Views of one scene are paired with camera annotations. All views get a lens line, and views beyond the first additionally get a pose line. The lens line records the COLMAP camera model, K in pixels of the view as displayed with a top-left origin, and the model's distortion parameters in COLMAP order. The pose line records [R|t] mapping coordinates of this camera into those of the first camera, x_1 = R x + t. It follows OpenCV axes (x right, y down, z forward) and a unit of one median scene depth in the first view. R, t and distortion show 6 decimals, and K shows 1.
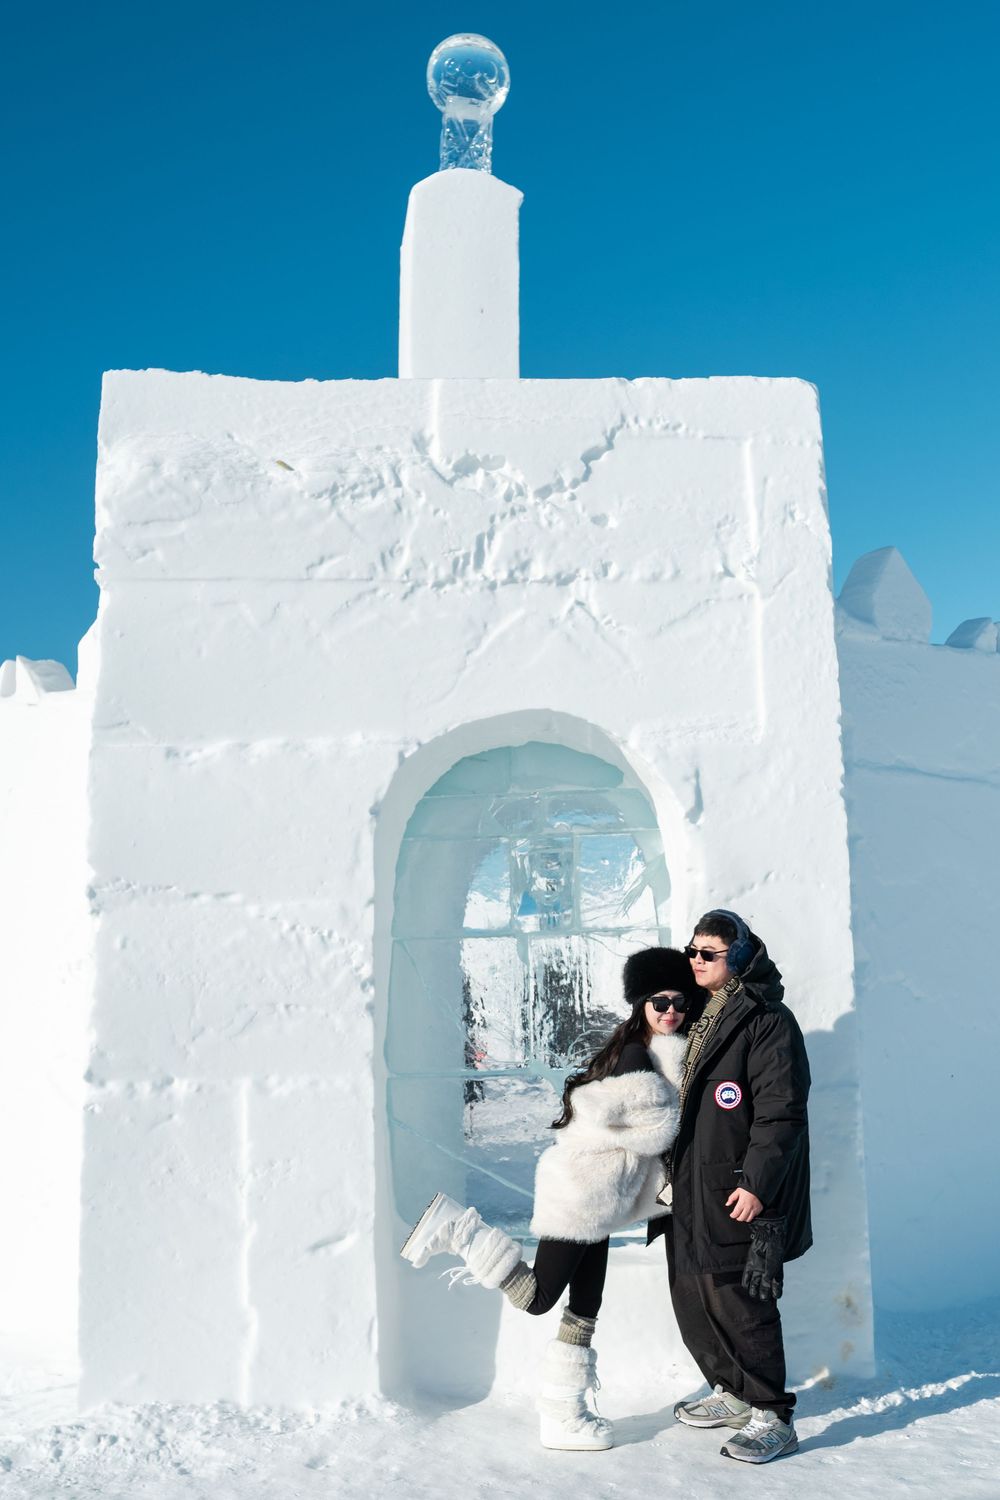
lens RADIAL K [[1679.0, 0, 502.7], [0, 1679.0, 776.0], [0, 0, 1]] dist [-0.000826, 0.008447]
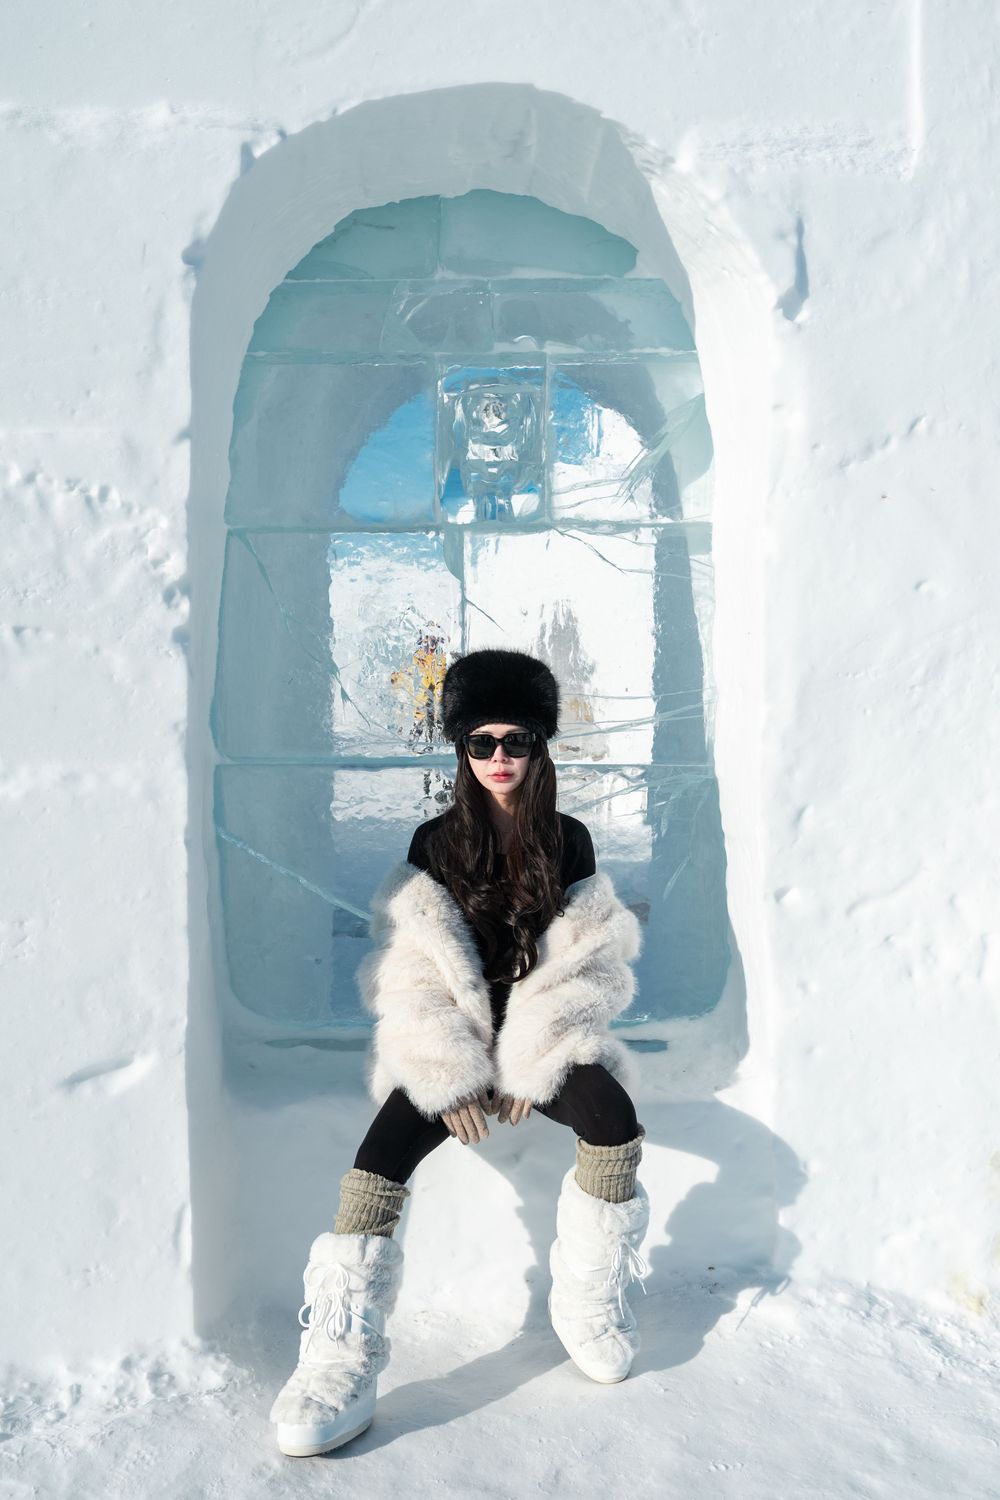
lens RADIAL K [[1679.0, 0, 502.7], [0, 1679.0, 776.0], [0, 0, 1]] dist [-0.000826, 0.008447]
pose [[0.995003, 0.021990, 0.097391, -0.028793], [-0.040459, 0.980571, 0.191946, 0.074218], [-0.091278, -0.194927, 0.976561, 0.462282]]
